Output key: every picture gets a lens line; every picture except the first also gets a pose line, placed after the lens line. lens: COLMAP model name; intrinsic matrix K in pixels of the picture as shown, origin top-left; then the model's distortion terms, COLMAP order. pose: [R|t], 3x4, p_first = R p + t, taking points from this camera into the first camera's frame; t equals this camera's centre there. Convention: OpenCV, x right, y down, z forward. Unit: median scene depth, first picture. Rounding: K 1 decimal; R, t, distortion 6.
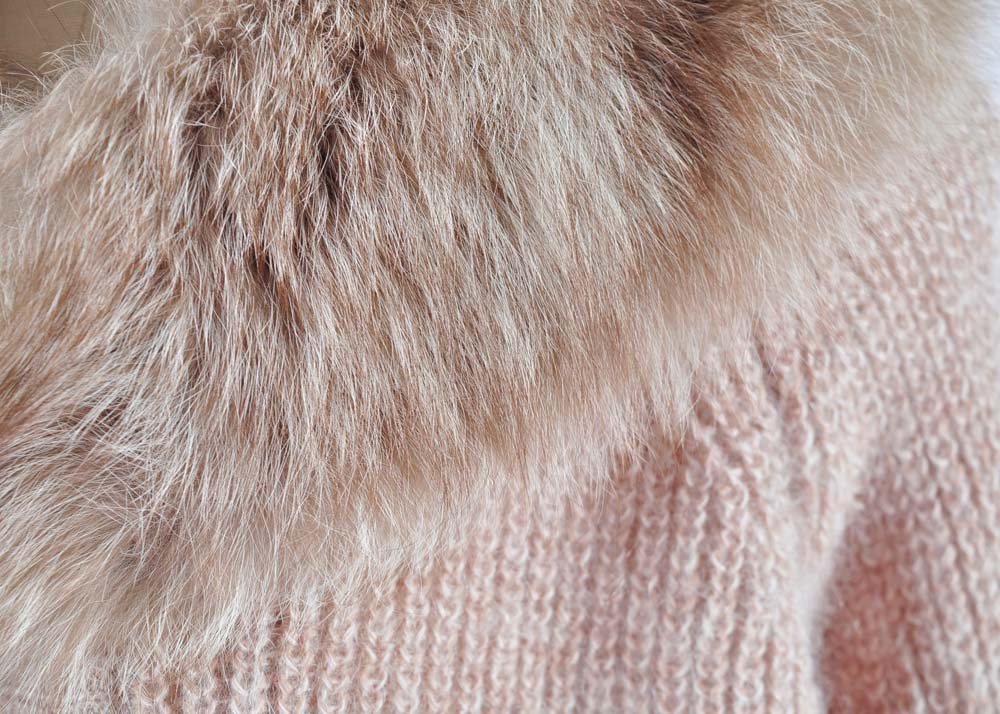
lens RADIAL K [[2417.9, 0, 500.0], [0, 2417.9, 357.0], [0, 0, 1]] dist [0.049747, 0.747840]
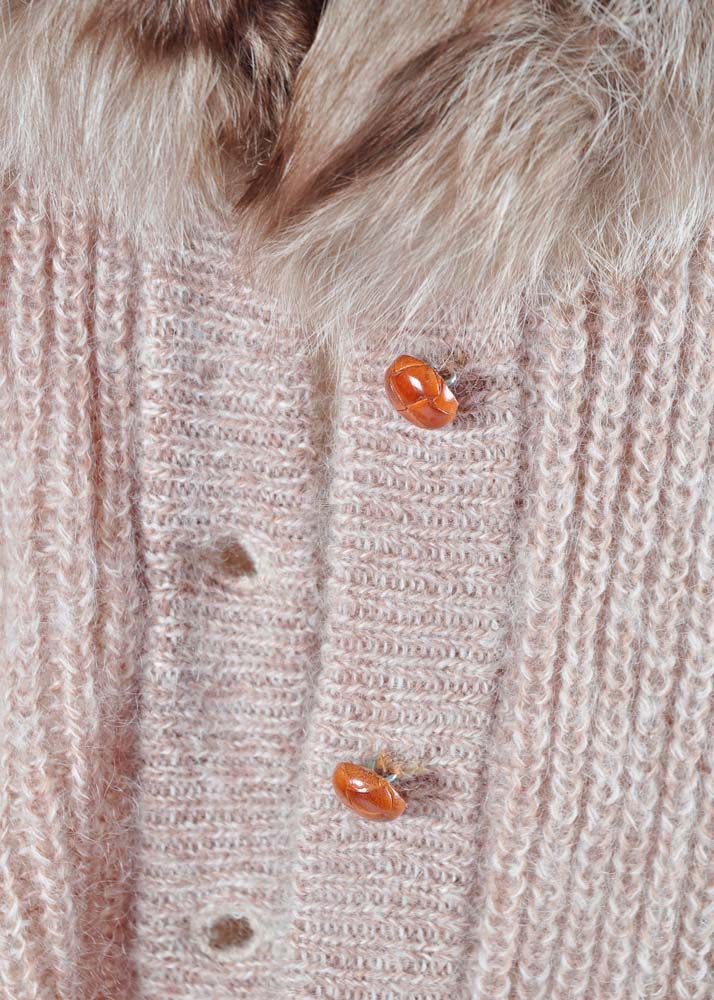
lens RADIAL K [[2417.9, 0, 357.0], [0, 2417.9, 500.0], [0, 0, 1]] dist [0.049747, 0.747840]
pose [[0.989850, -0.031764, 0.138518, -0.328865], [0.018818, 0.995414, 0.093793, 0.110518], [-0.140862, -0.090235, 0.985909, 0.074325]]
